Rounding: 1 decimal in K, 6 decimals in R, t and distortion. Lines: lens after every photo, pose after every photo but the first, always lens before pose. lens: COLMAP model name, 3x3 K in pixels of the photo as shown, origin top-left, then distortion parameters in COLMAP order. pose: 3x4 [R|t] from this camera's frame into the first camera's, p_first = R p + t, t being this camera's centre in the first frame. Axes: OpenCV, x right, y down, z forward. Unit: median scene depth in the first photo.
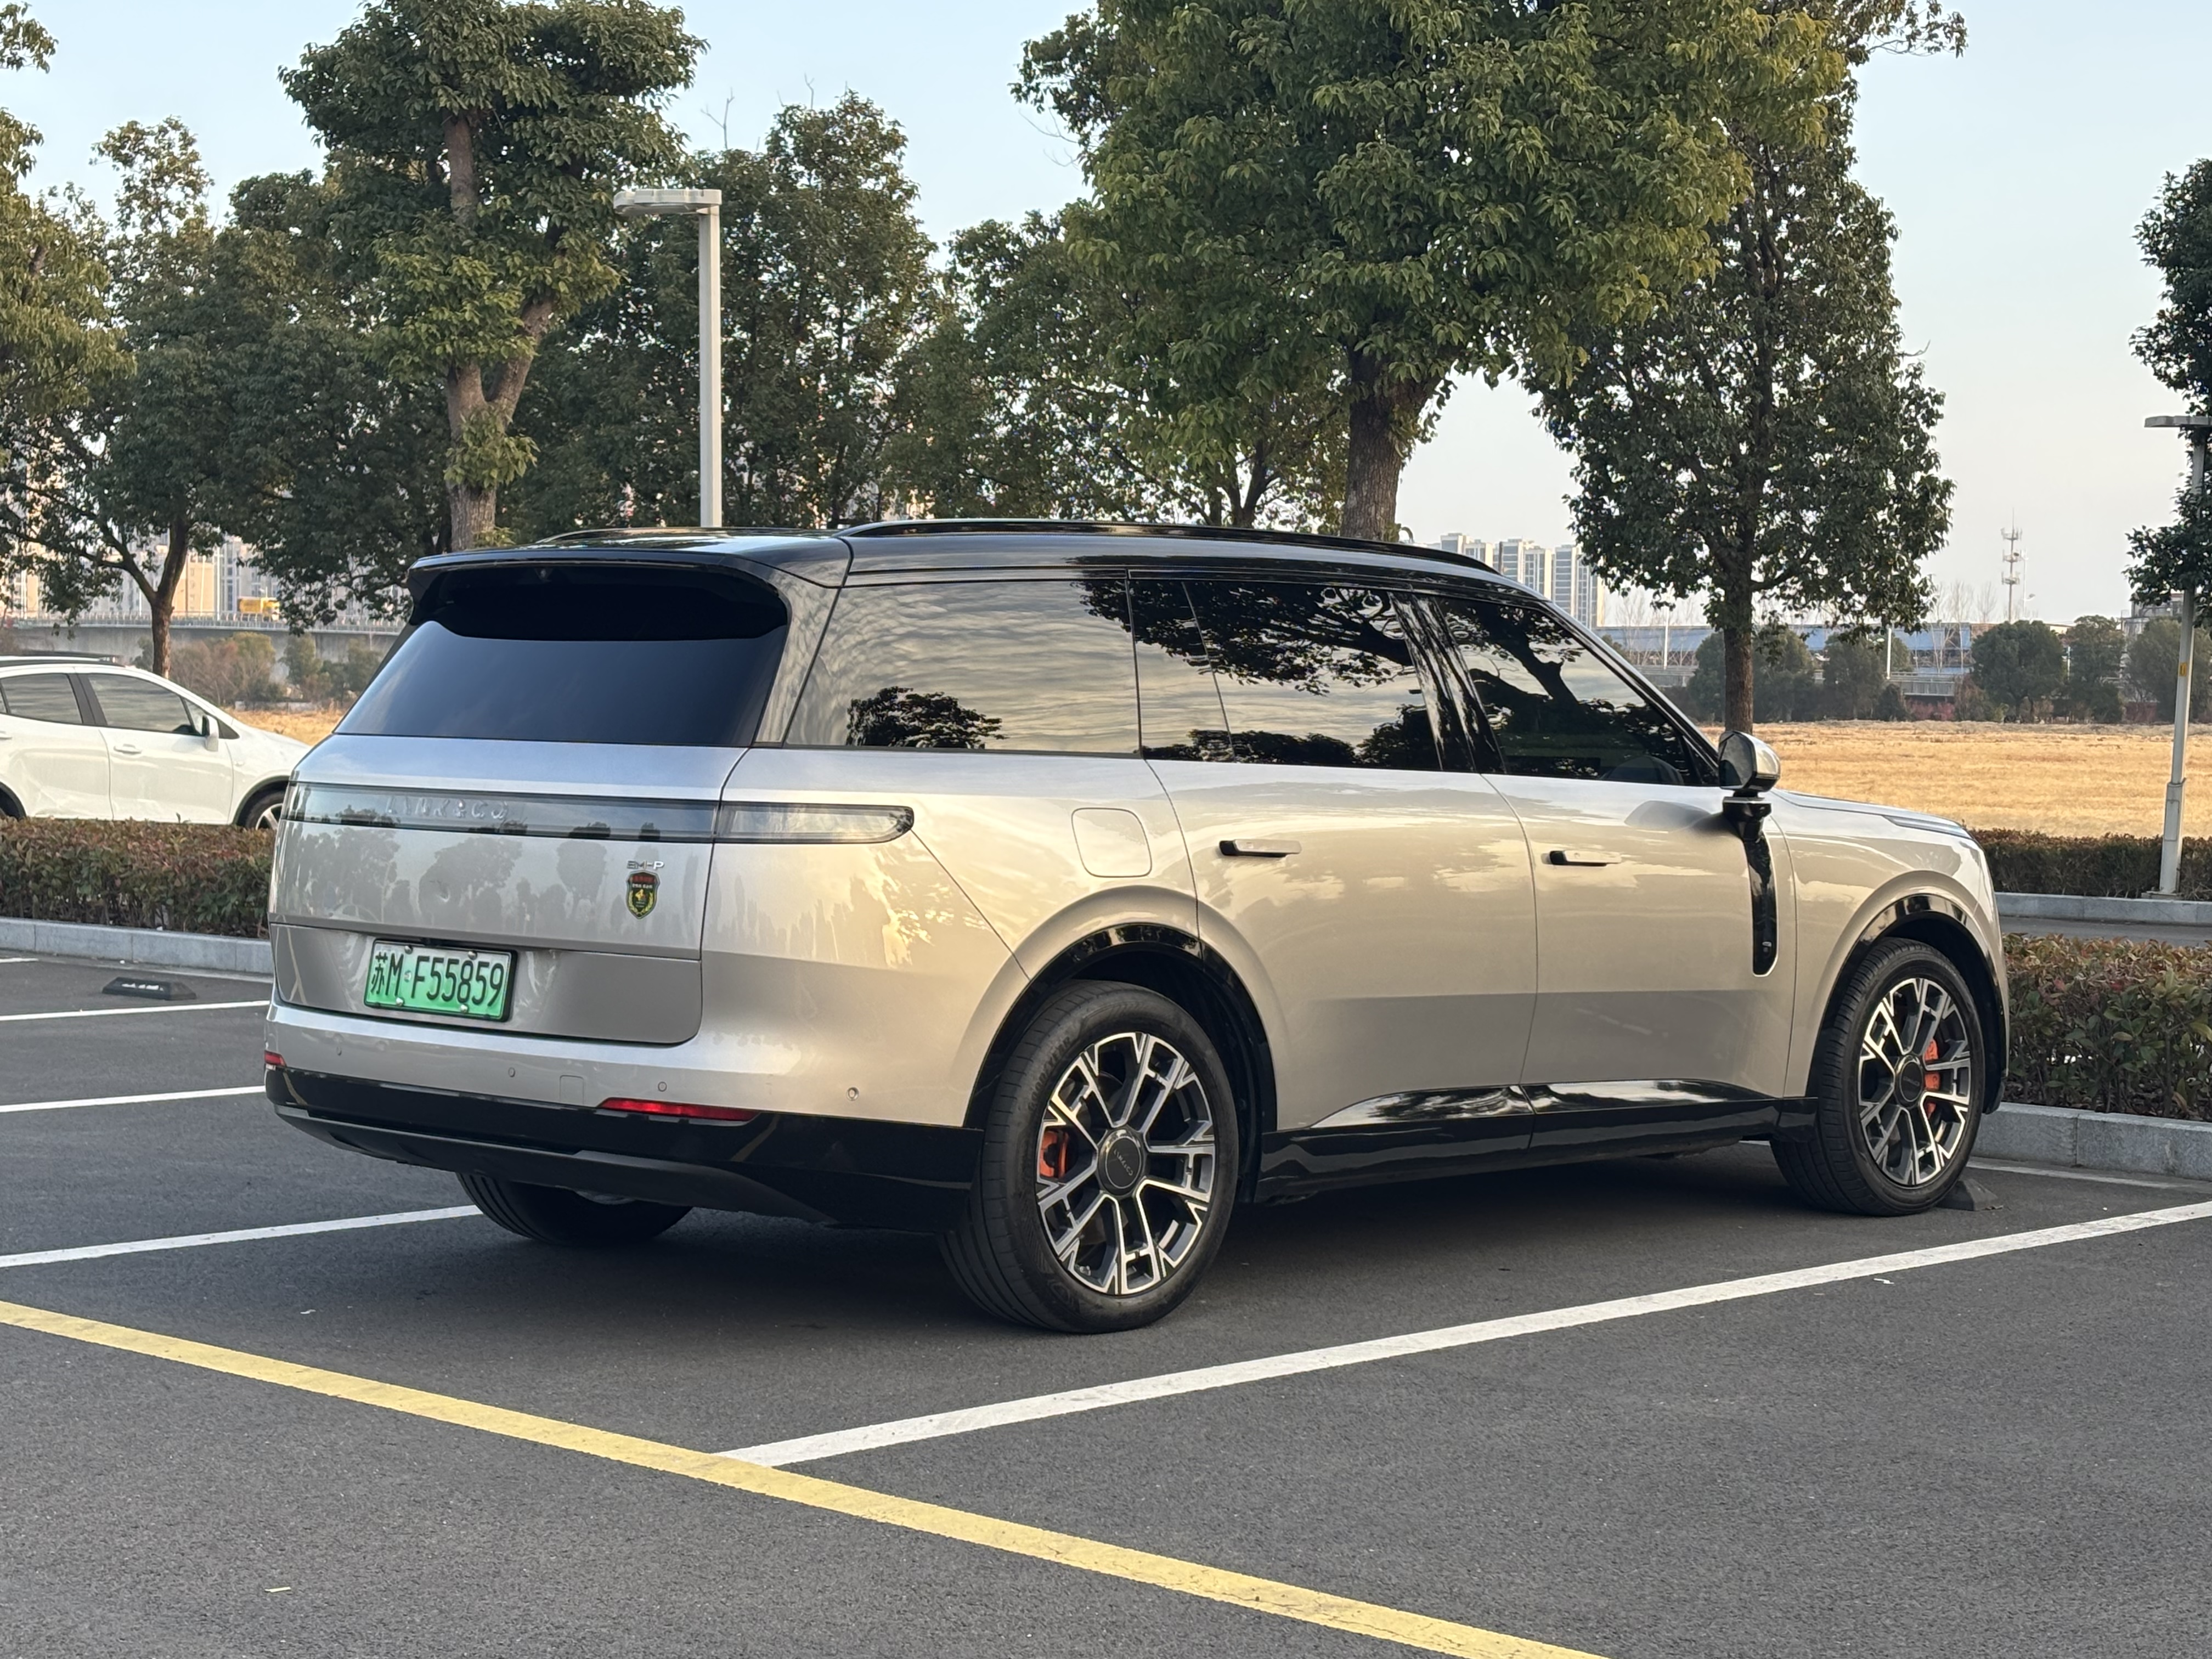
lens RADIAL K [[3751.1, 0, 1111.2], [0, 3751.1, 824.2], [0, 0, 1]] dist [0.115309, 0.000000]
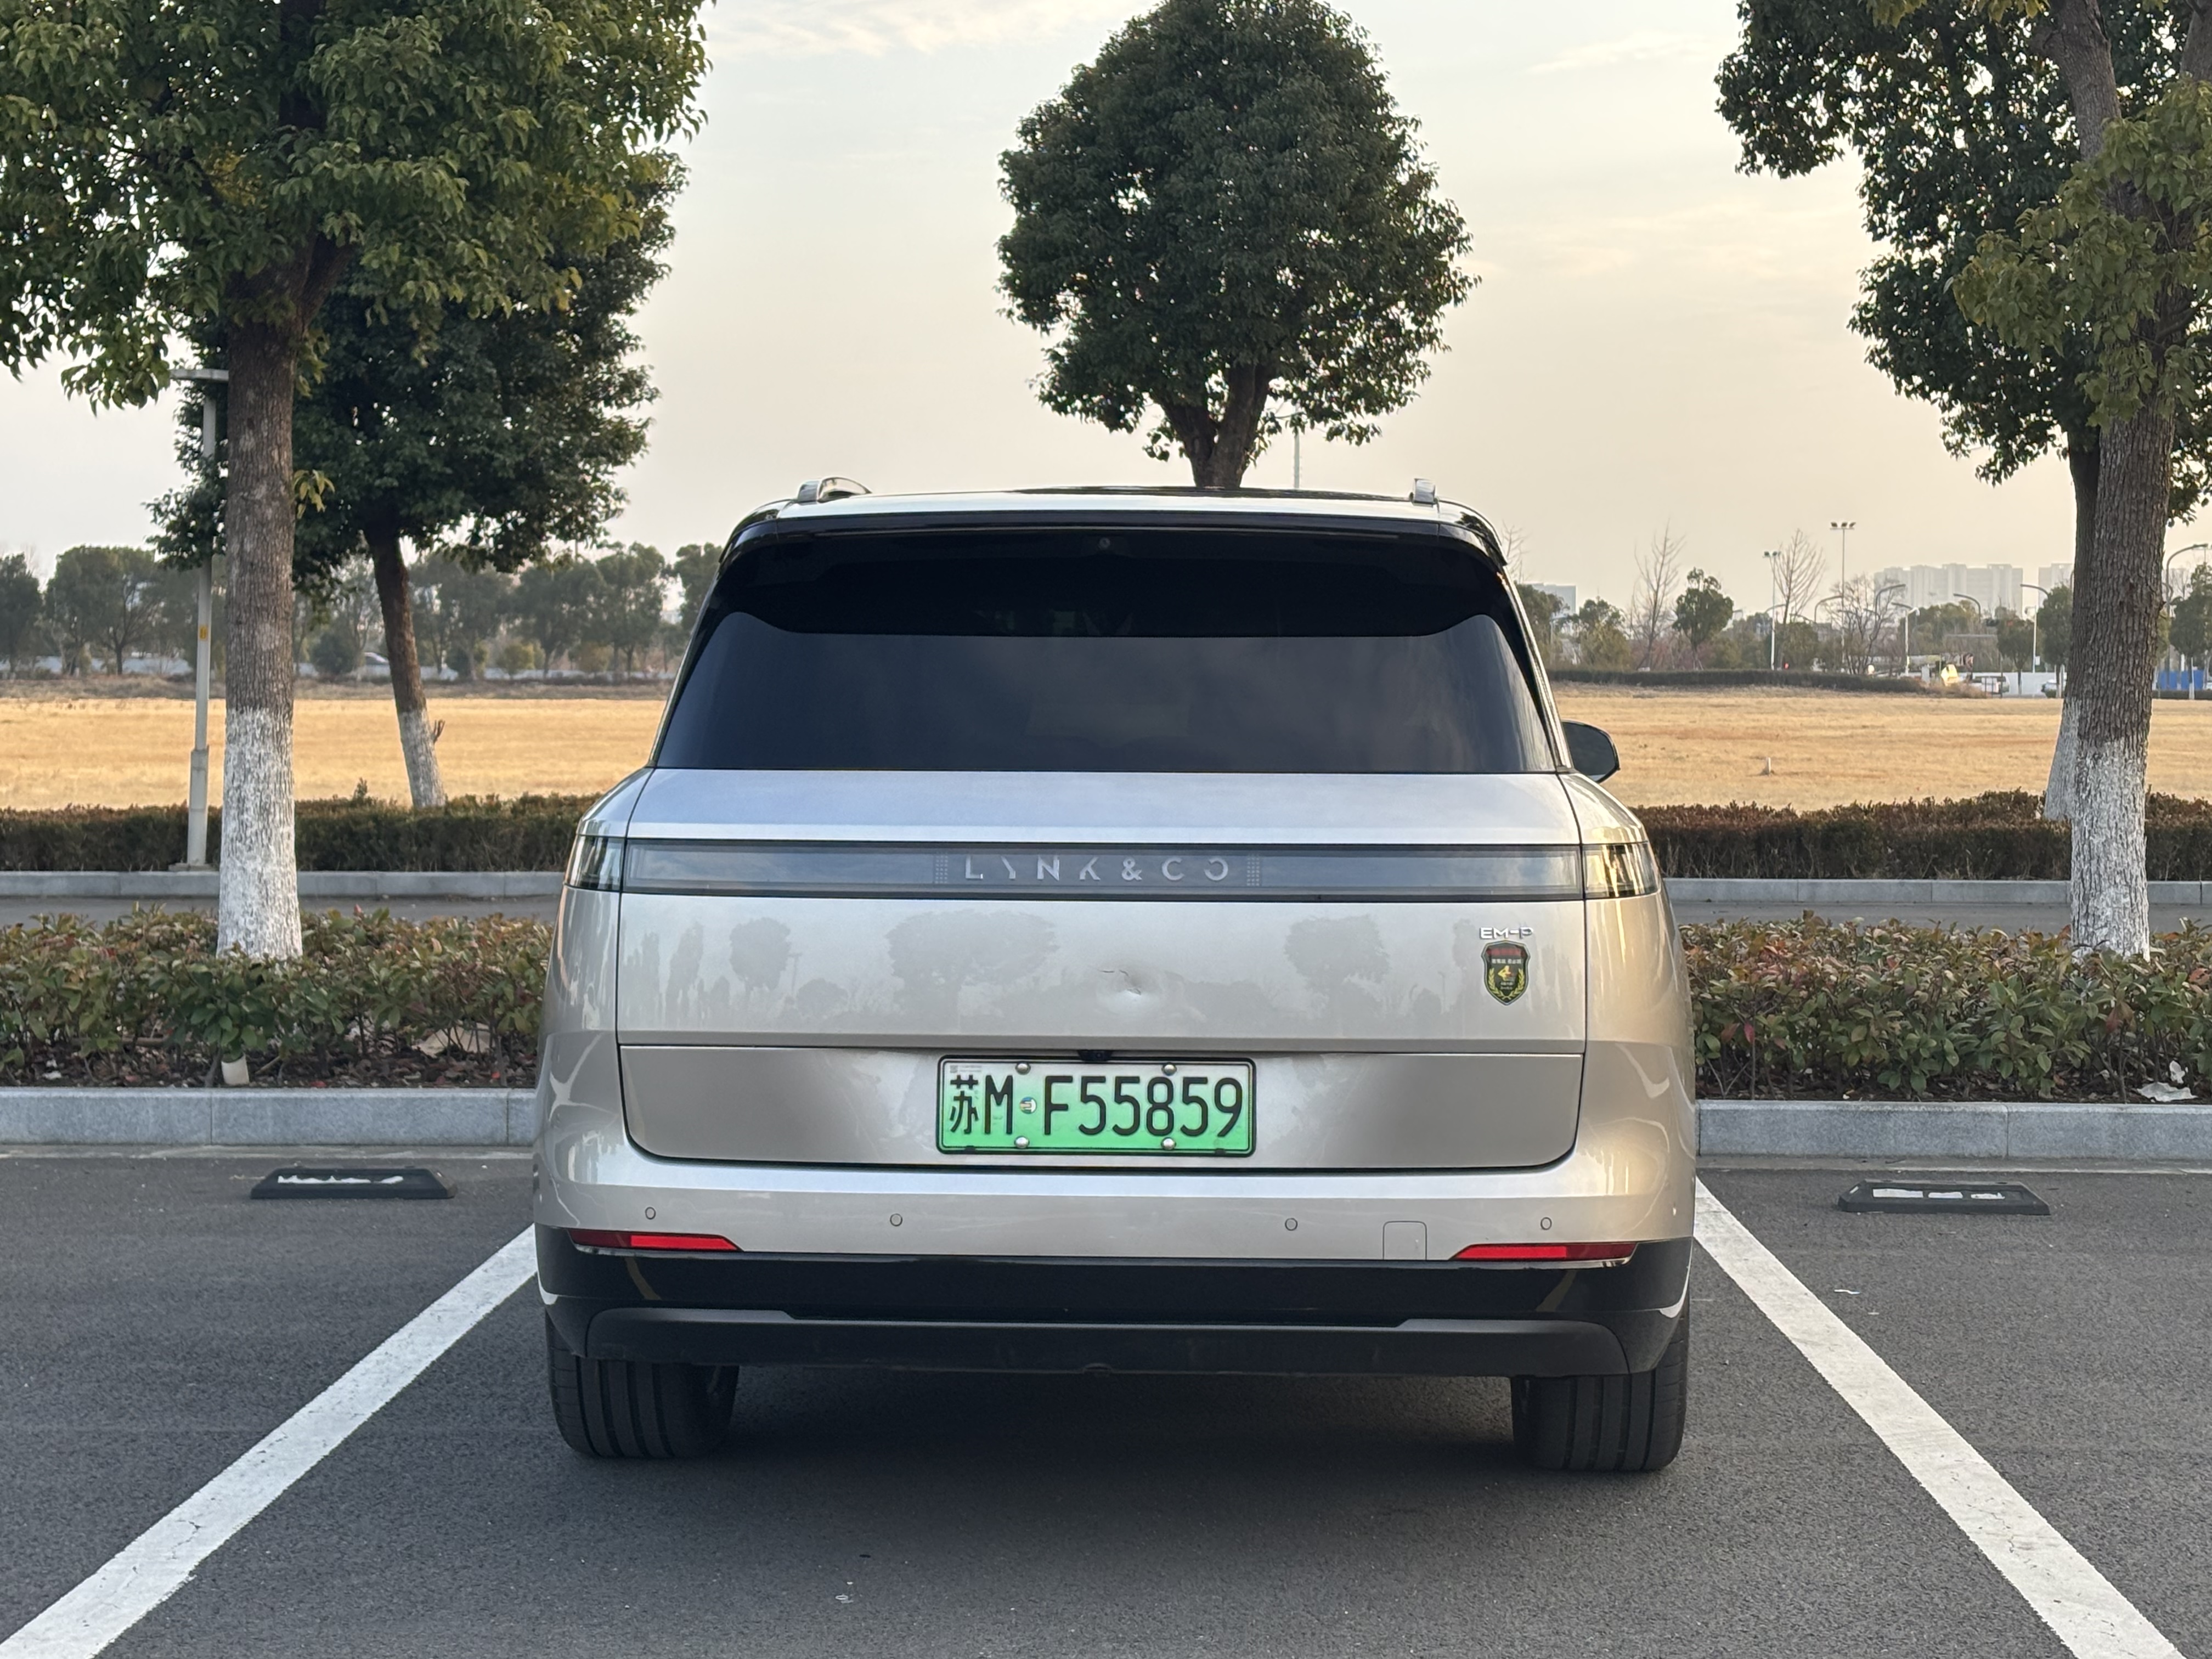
lens RADIAL K [[3751.1, 0, 1107.6], [0, 3751.1, 833.2], [0, 0, 1]] dist [0.115309, 0.000000]
pose [[0.763848, -0.036678, 0.644354, -0.635084], [0.026977, 0.999326, 0.024903, -0.028573], [-0.644833, -0.001639, 0.764322, 0.449568]]
